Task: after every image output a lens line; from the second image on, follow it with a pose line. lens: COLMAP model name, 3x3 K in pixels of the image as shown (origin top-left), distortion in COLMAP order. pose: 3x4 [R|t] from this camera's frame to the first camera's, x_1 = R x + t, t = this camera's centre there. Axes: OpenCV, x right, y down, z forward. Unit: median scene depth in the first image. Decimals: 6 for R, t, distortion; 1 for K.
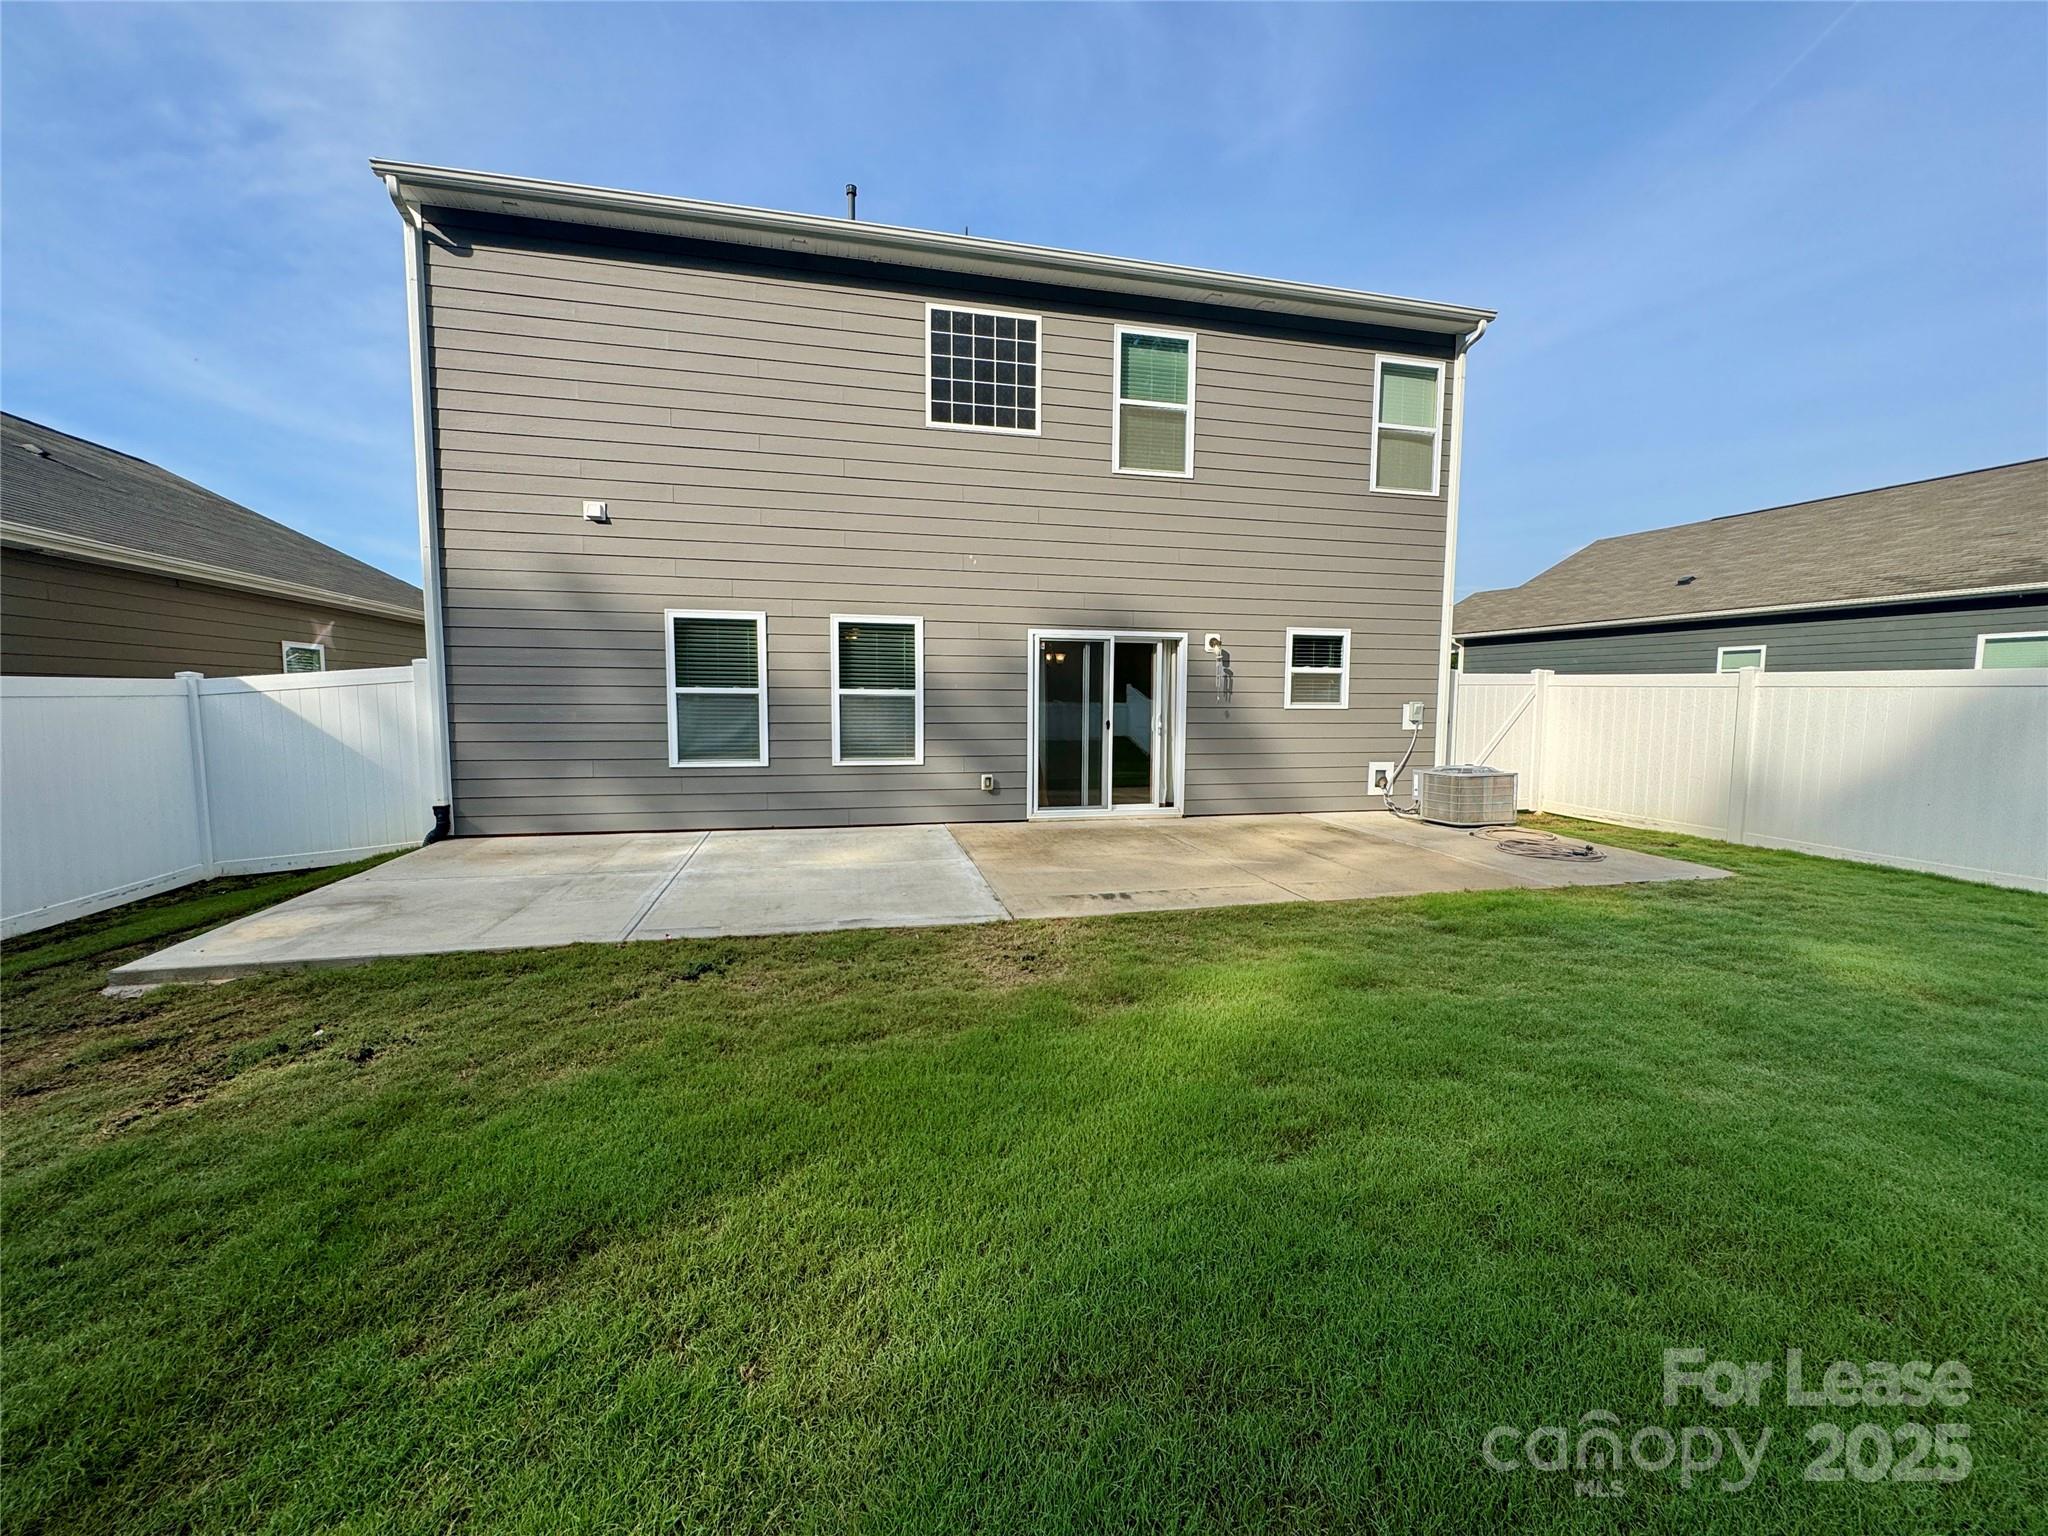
lens RADIAL K [[809.4, 0, 1029.1], [0, 809.4, 765.1], [0, 0, 1]] dist [-0.002702, 0.000095]
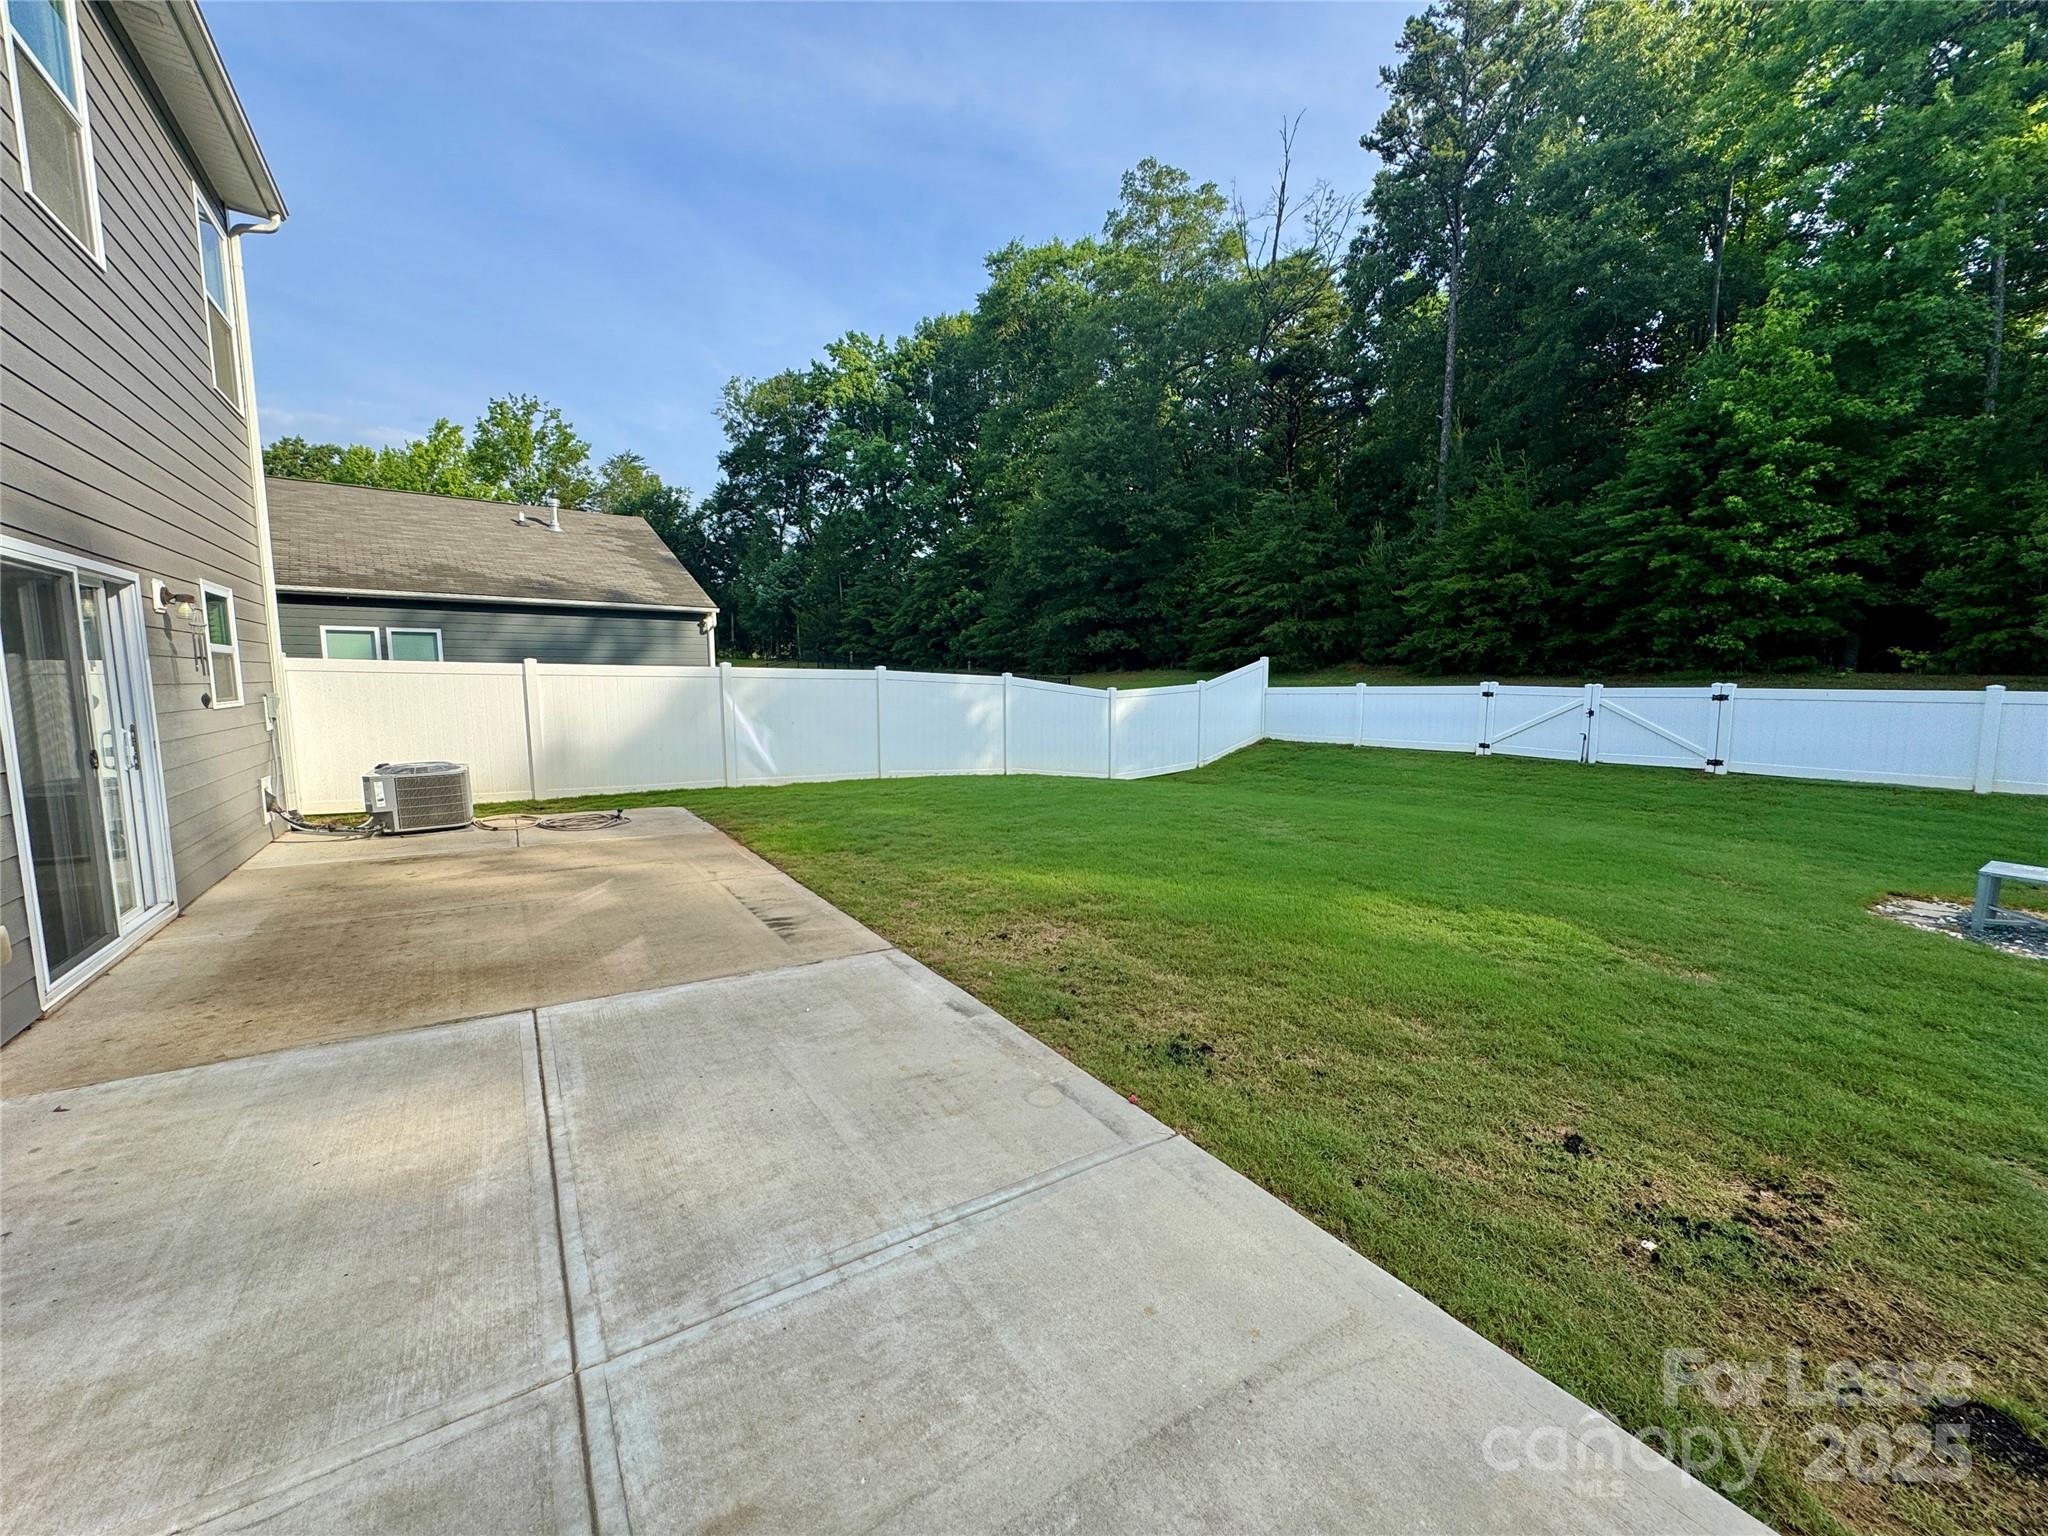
lens RADIAL K [[809.4, 0, 1027.4], [0, 809.4, 774.5], [0, 0, 1]] dist [-0.002702, 0.000095]
pose [[-0.359005, -0.111100, 0.926700, -0.651373], [0.074128, 0.986359, 0.146969, -0.089201], [-0.930387, 0.121457, -0.345873, 0.851792]]
